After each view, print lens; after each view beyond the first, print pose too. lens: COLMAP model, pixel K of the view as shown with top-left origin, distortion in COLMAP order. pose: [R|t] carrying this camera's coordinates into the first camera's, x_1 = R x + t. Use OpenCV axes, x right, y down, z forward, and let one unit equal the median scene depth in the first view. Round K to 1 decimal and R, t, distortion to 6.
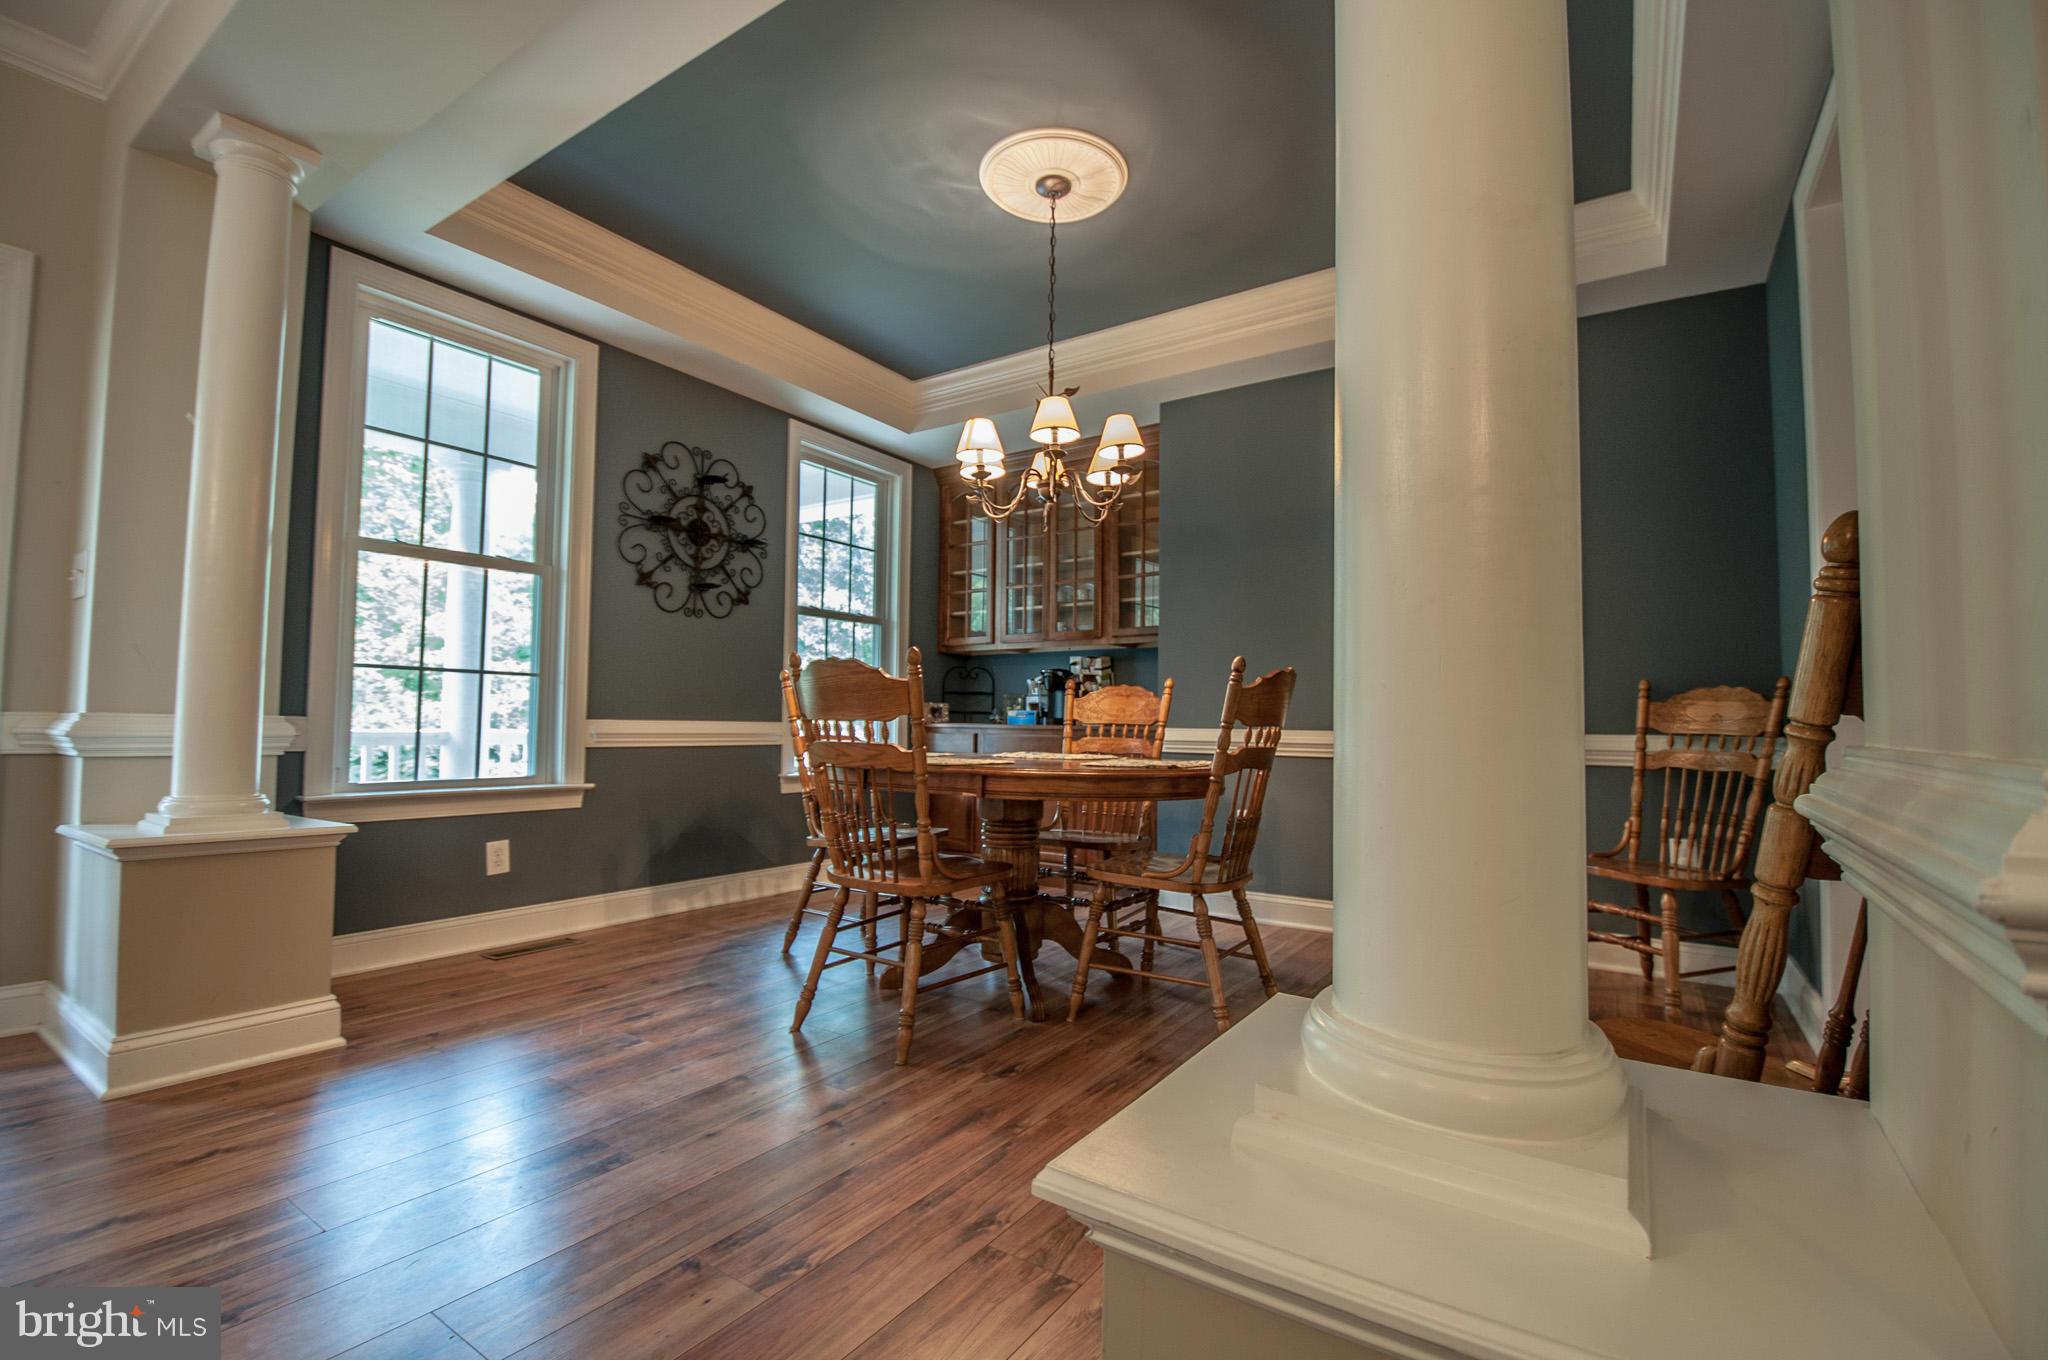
lens RADIAL K [[887.7, 0, 1041.8], [0, 887.7, 688.7], [0, 0, 1]] dist [0.004900, -0.015227]
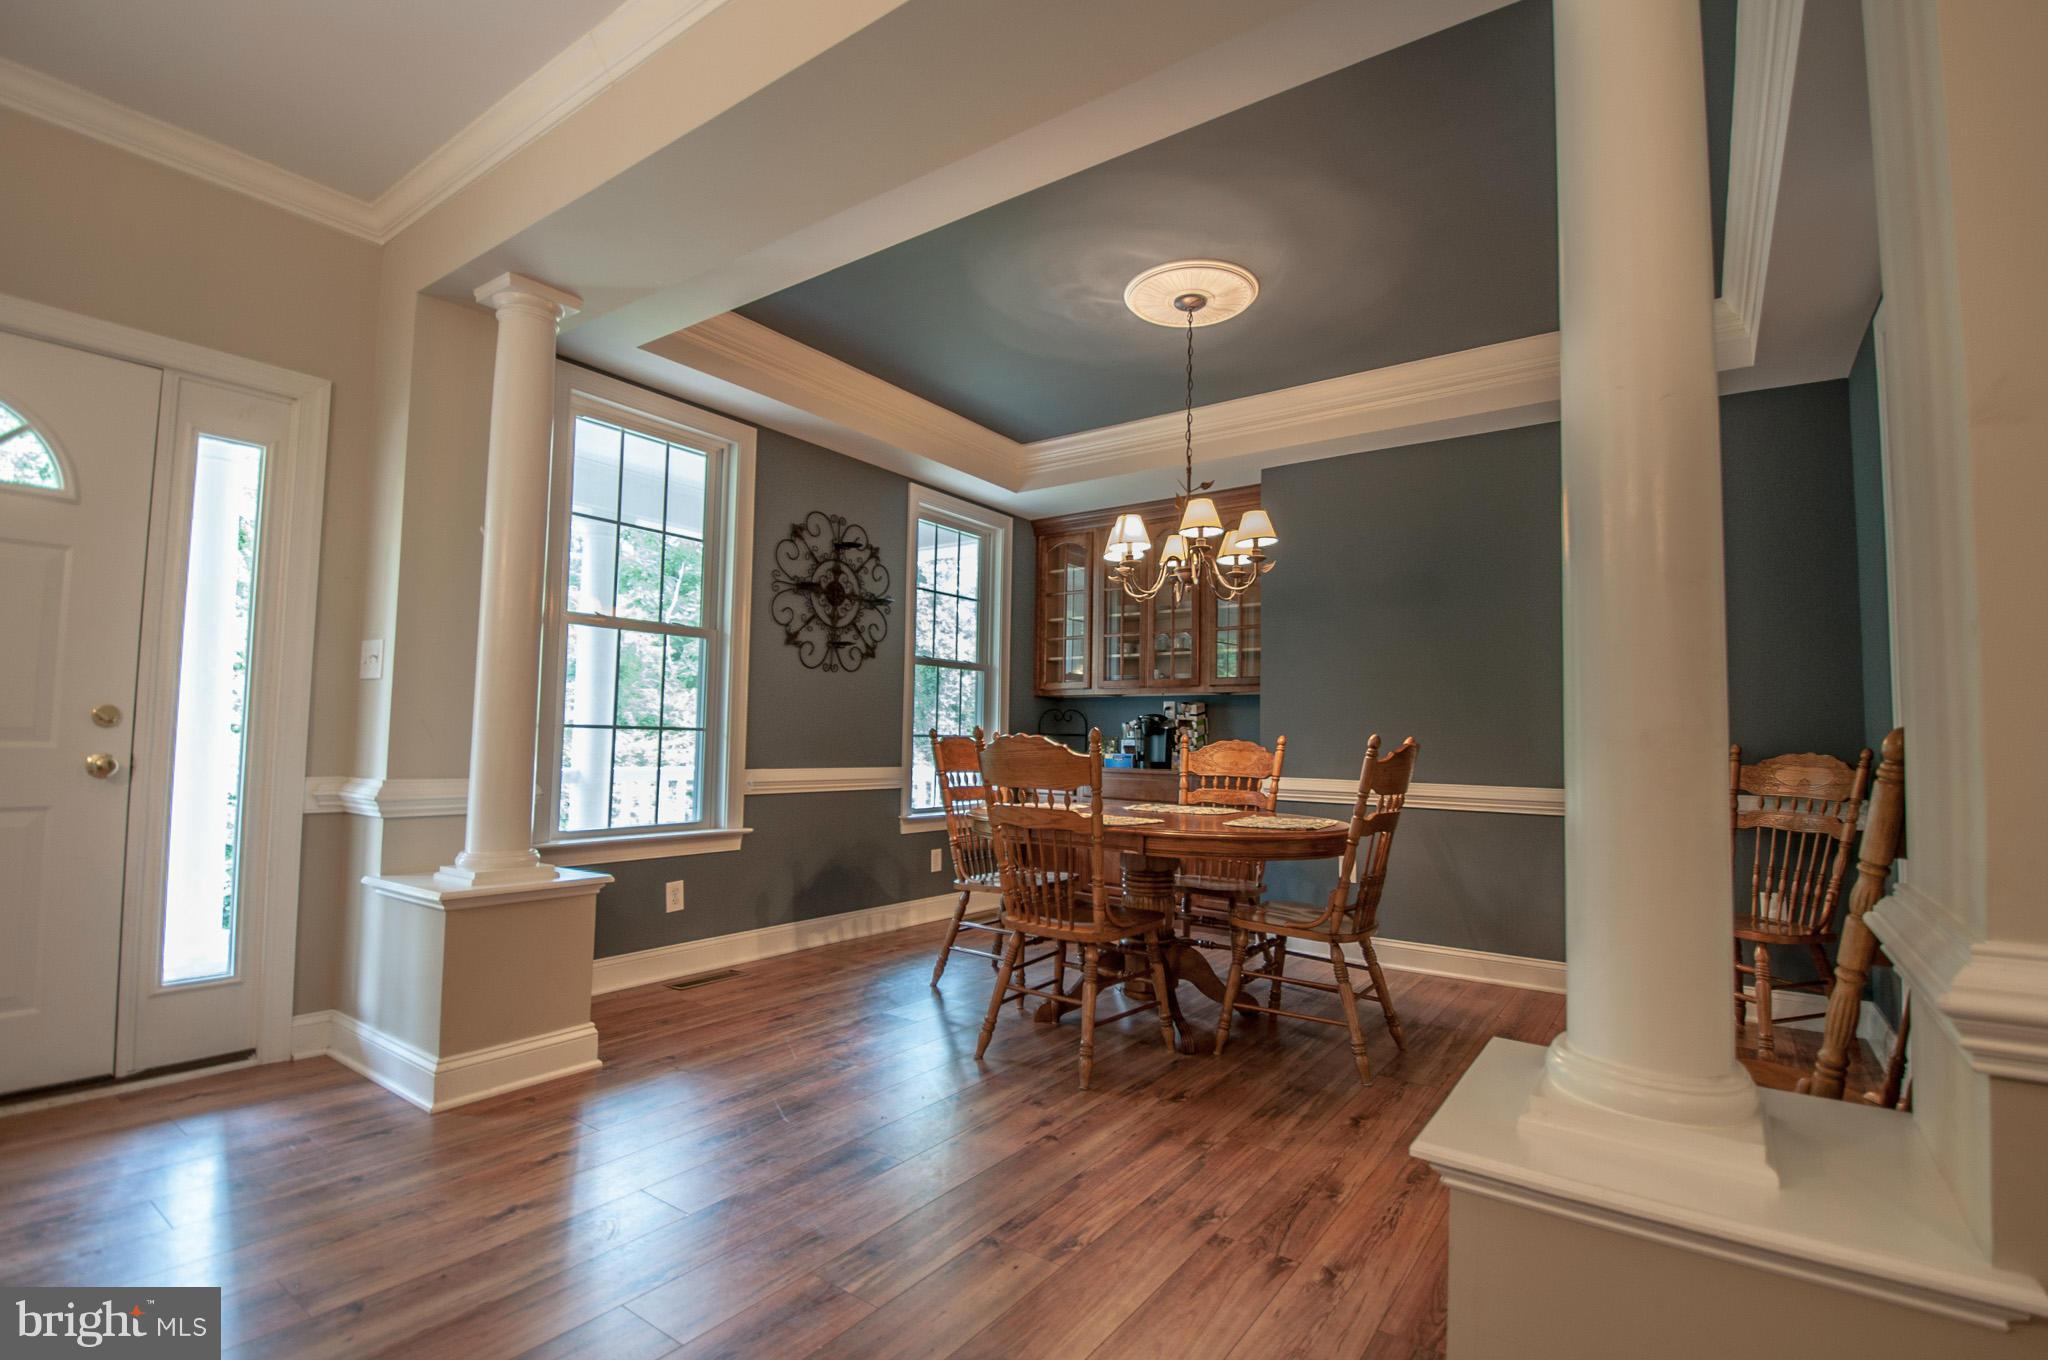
lens RADIAL K [[934.2, 0, 1038.4], [0, 934.2, 684.9], [0, 0, 1]] dist [0.007650, -0.015463]
pose [[0.999430, 0.004103, -0.033510, -0.148160], [-0.004698, 0.999832, -0.017702, -0.067309], [0.033432, 0.017849, 0.999282, -0.187656]]
